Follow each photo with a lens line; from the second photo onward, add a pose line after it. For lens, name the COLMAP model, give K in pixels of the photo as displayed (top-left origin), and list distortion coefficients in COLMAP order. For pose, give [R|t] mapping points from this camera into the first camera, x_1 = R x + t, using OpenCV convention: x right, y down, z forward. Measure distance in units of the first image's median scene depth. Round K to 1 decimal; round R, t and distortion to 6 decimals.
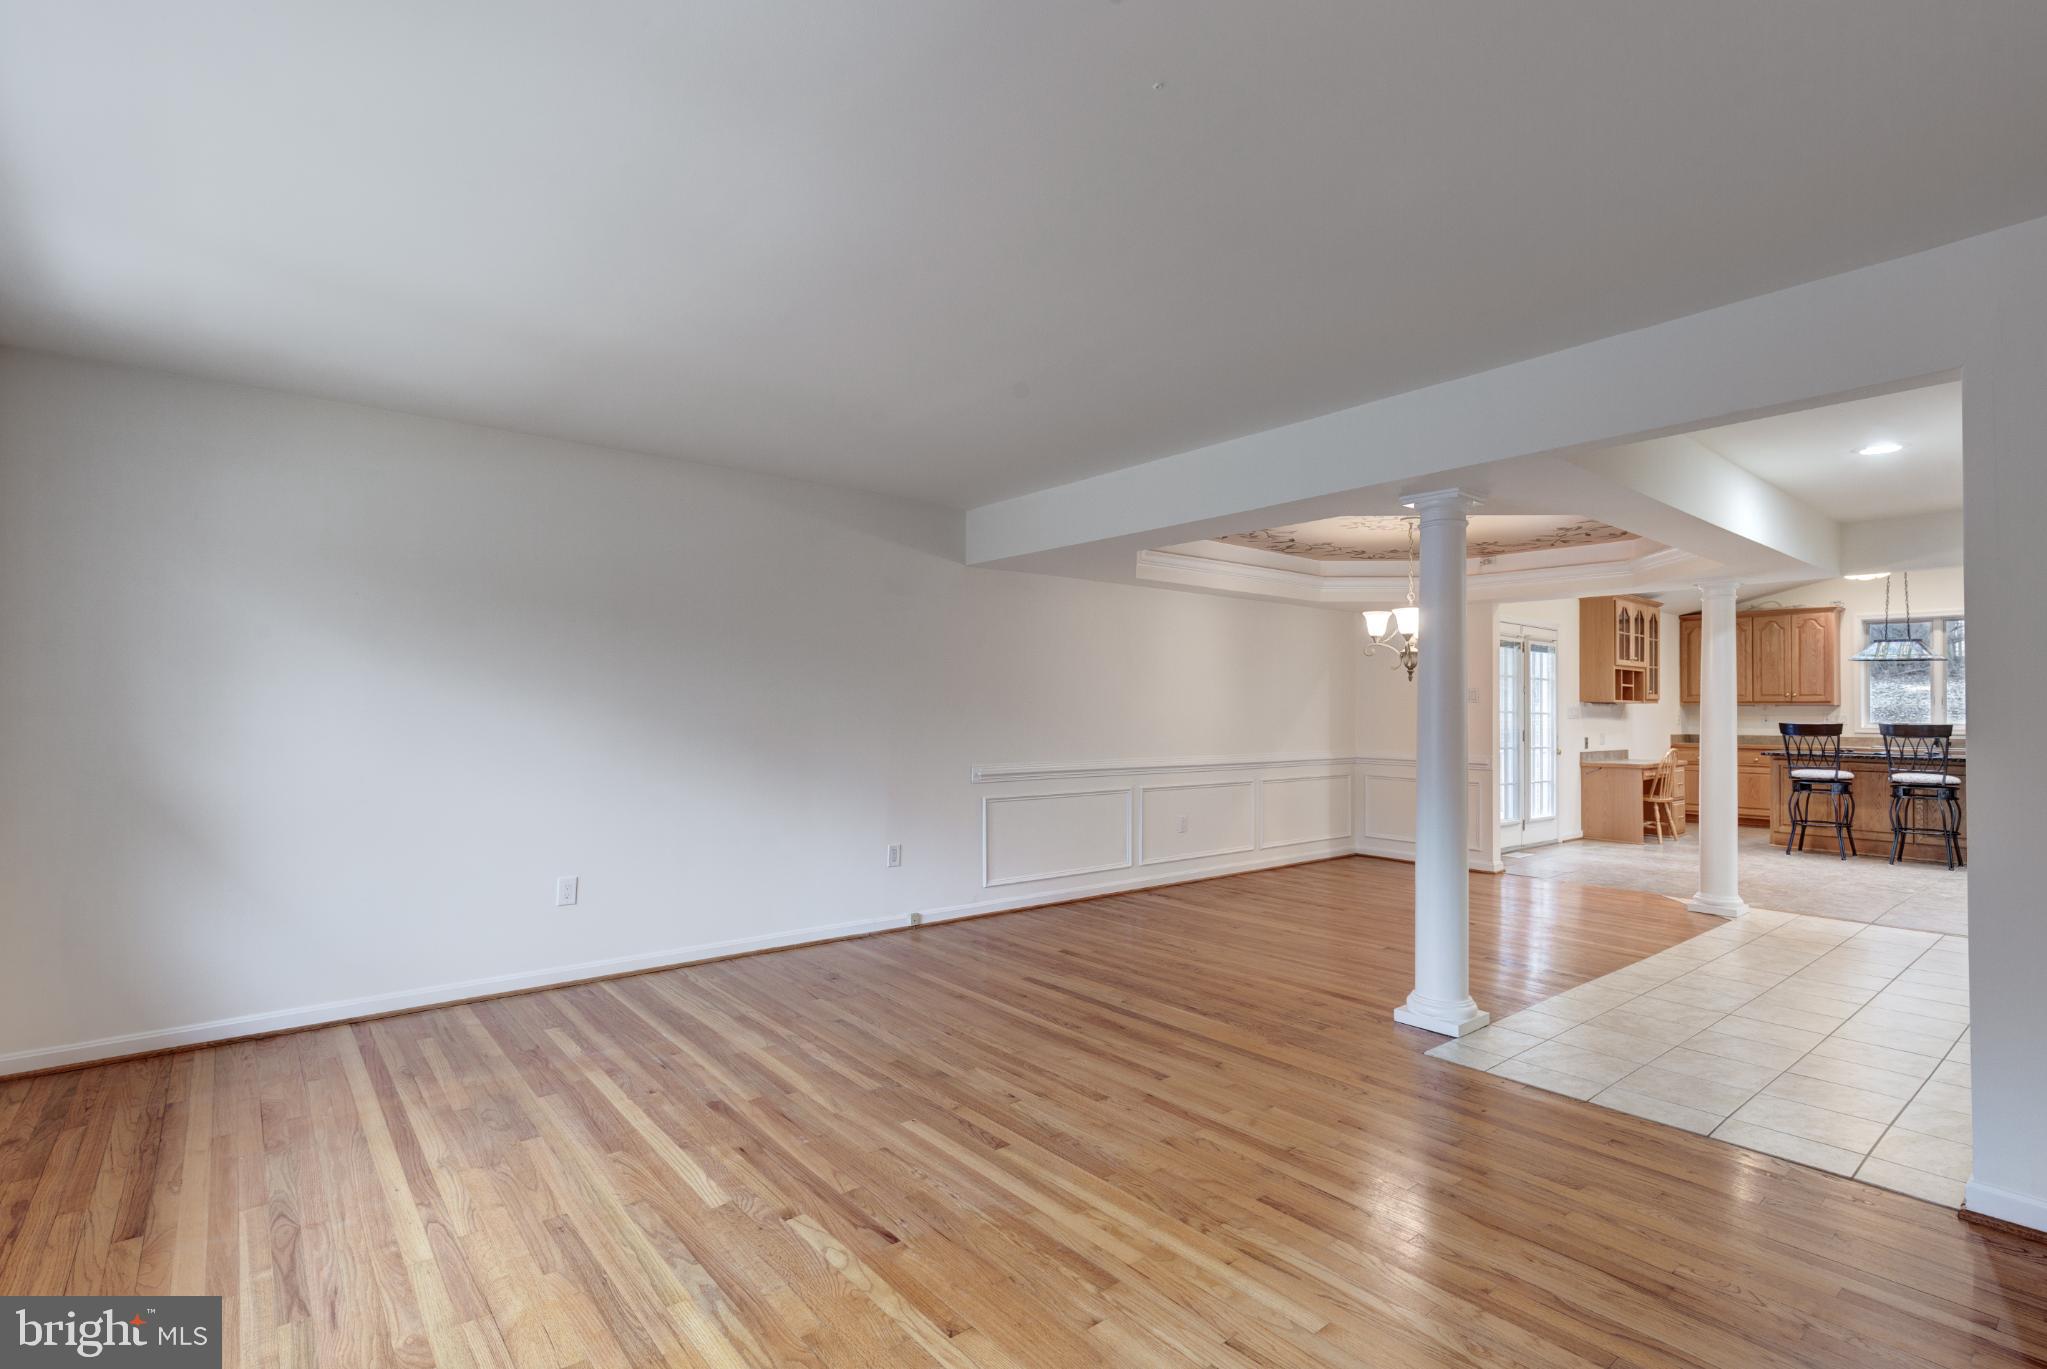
lens RADIAL K [[955.9, 0, 990.5], [0, 955.9, 671.8], [0, 0, 1]] dist [-0.002469, -0.001803]
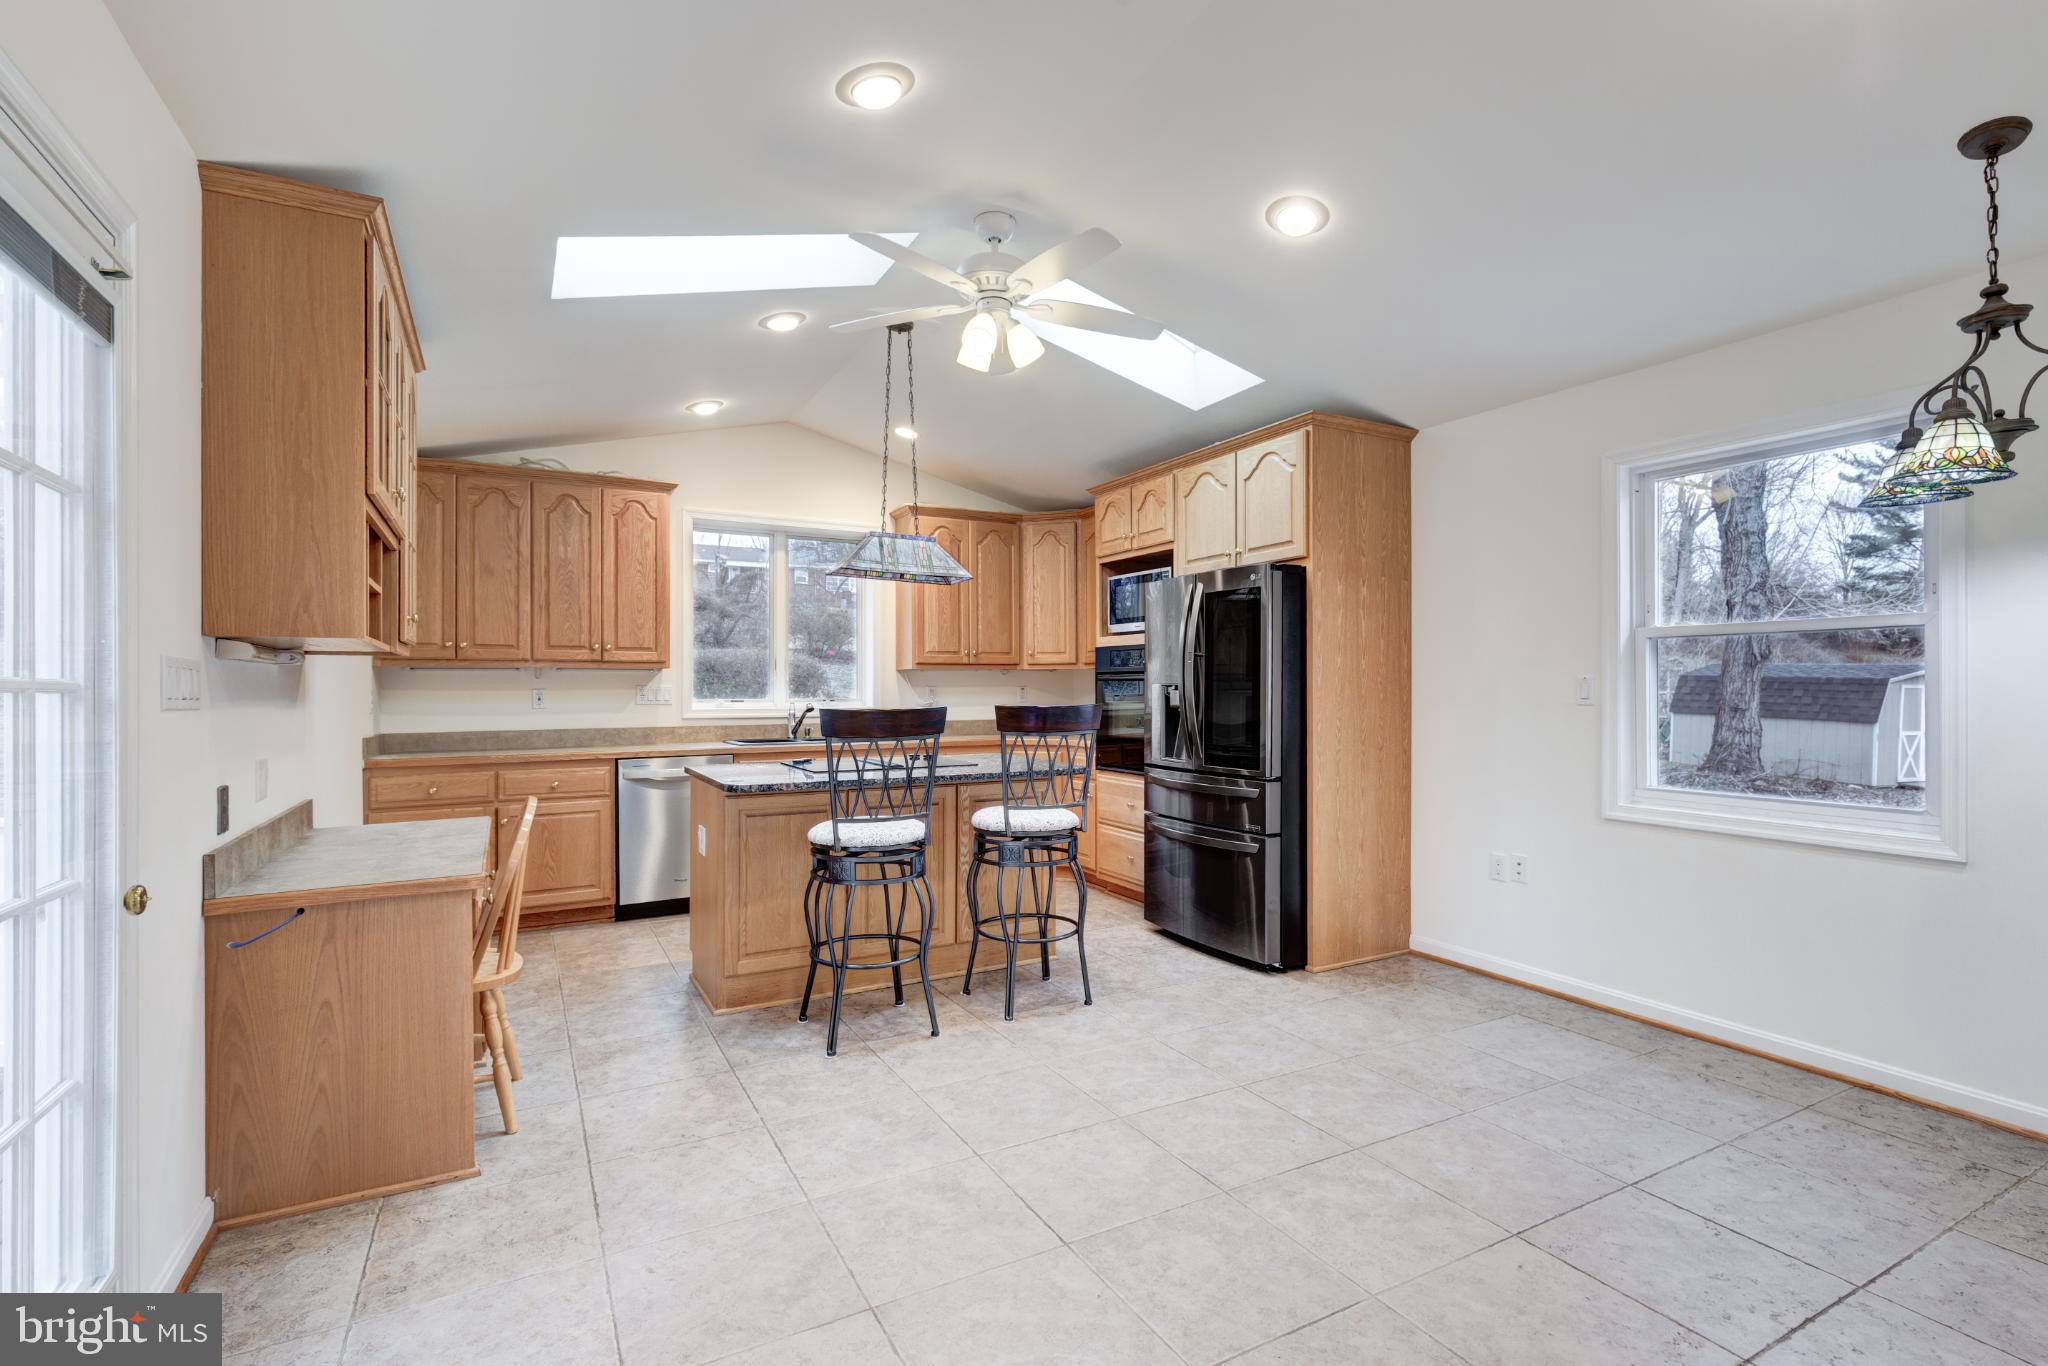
lens RADIAL K [[956.4, 0, 1005.0], [0, 956.4, 674.3], [0, 0, 1]] dist [-0.002469, -0.001803]
pose [[0.189062, 0.001937, 0.981963, 1.015128], [-0.035901, 0.999343, 0.004940, 0.075648], [-0.981309, -0.036187, 0.189008, 1.830753]]
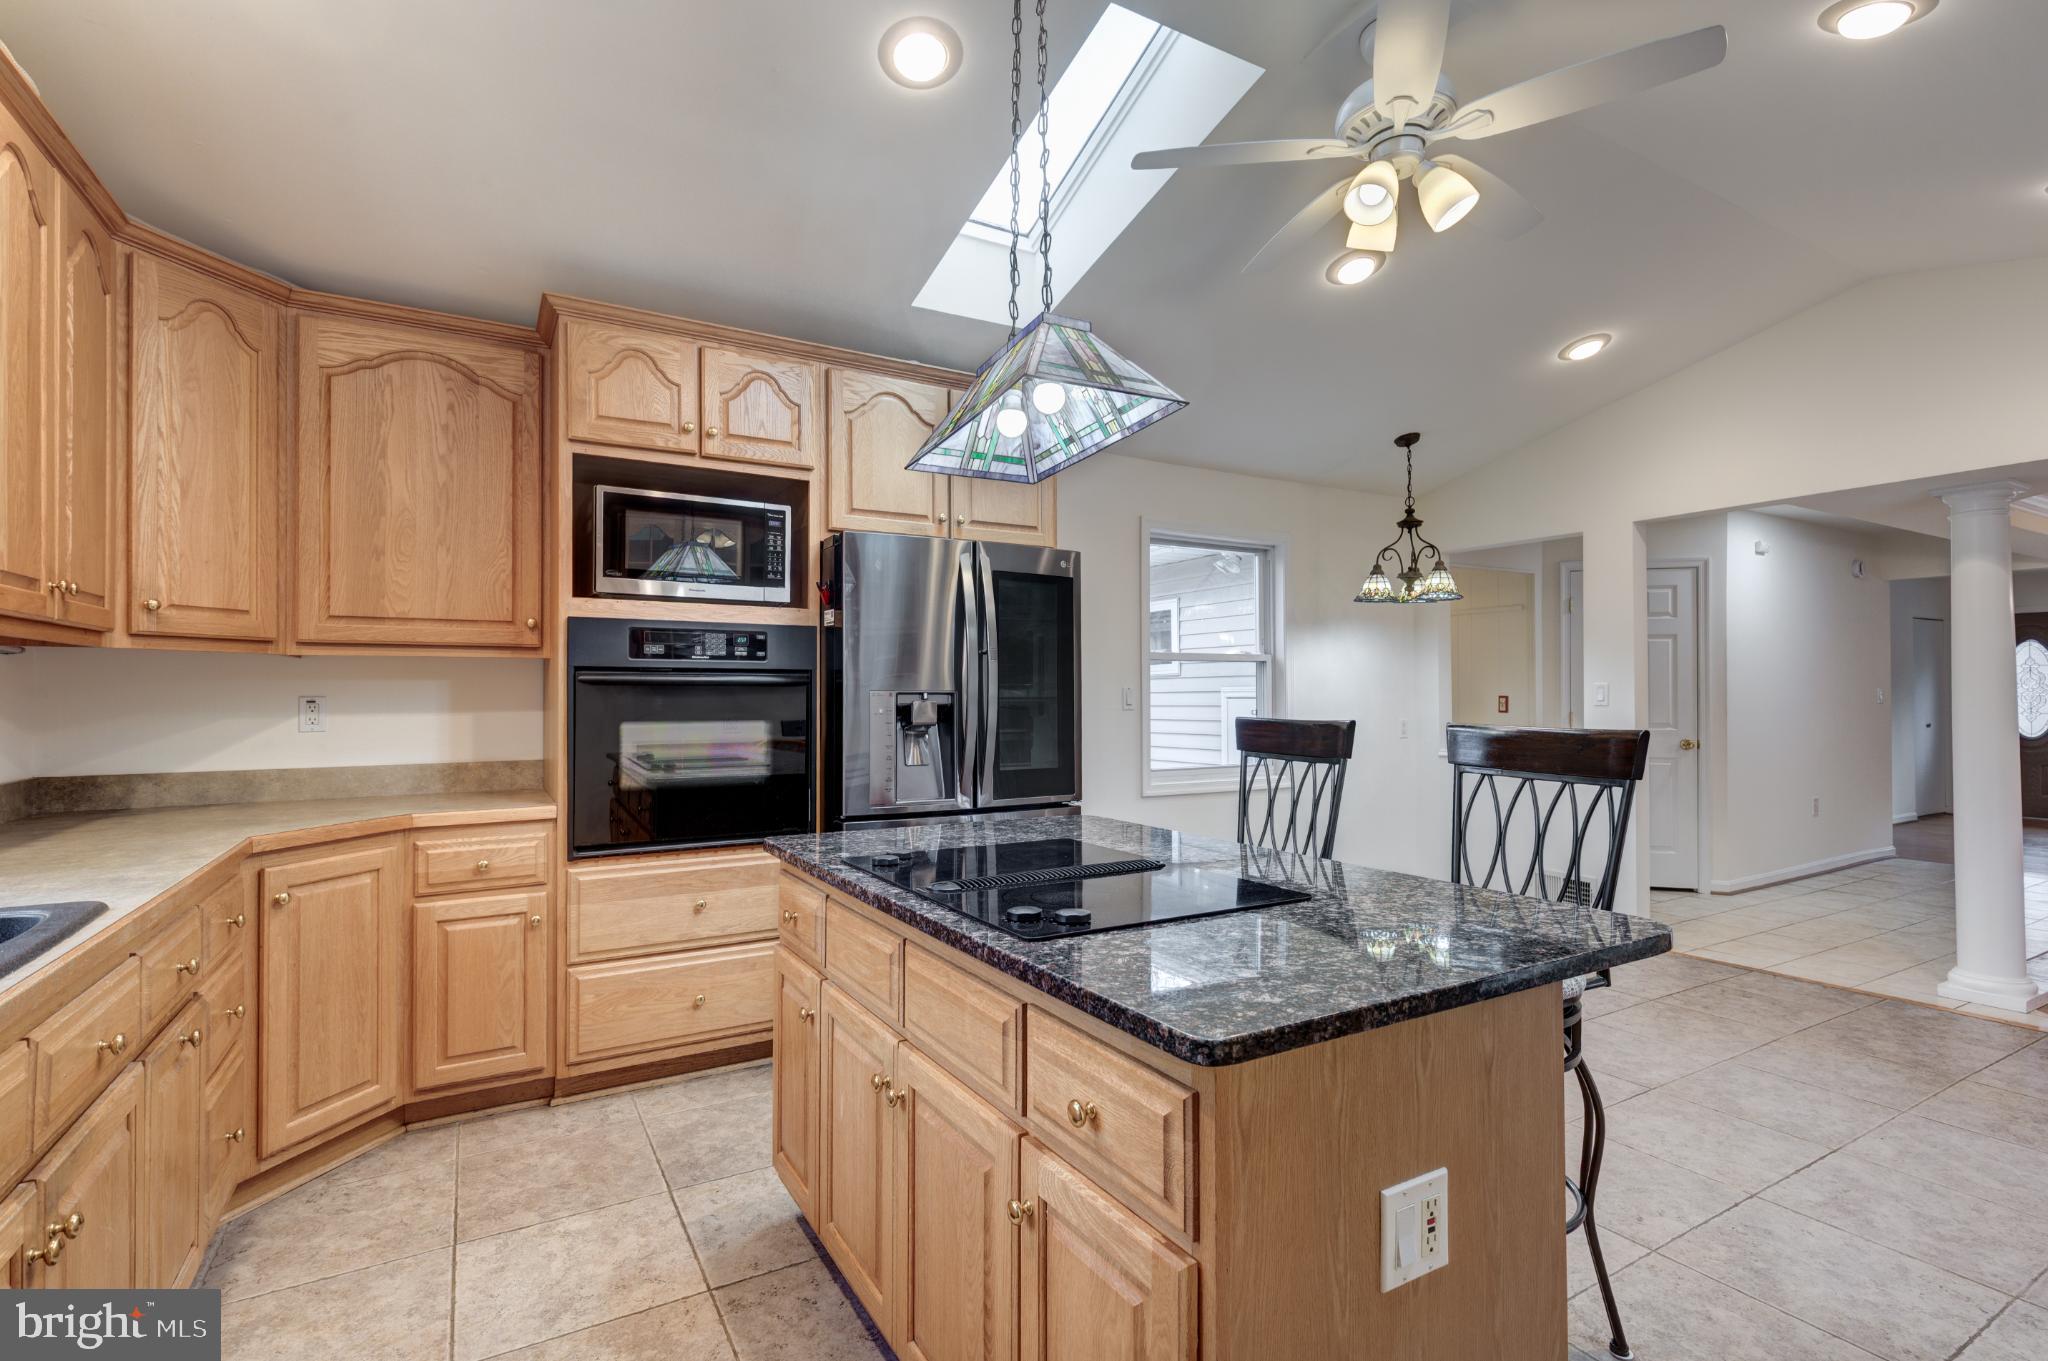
lens RADIAL K [[956.4, 0, 991.2], [0, 956.4, 691.0], [0, 0, 1]] dist [-0.002469, -0.001803]
pose [[-0.987741, -0.004472, 0.156038, 1.995208], [-0.010902, 0.999125, -0.040383, 0.118366], [-0.155721, -0.041589, -0.986925, 2.608654]]
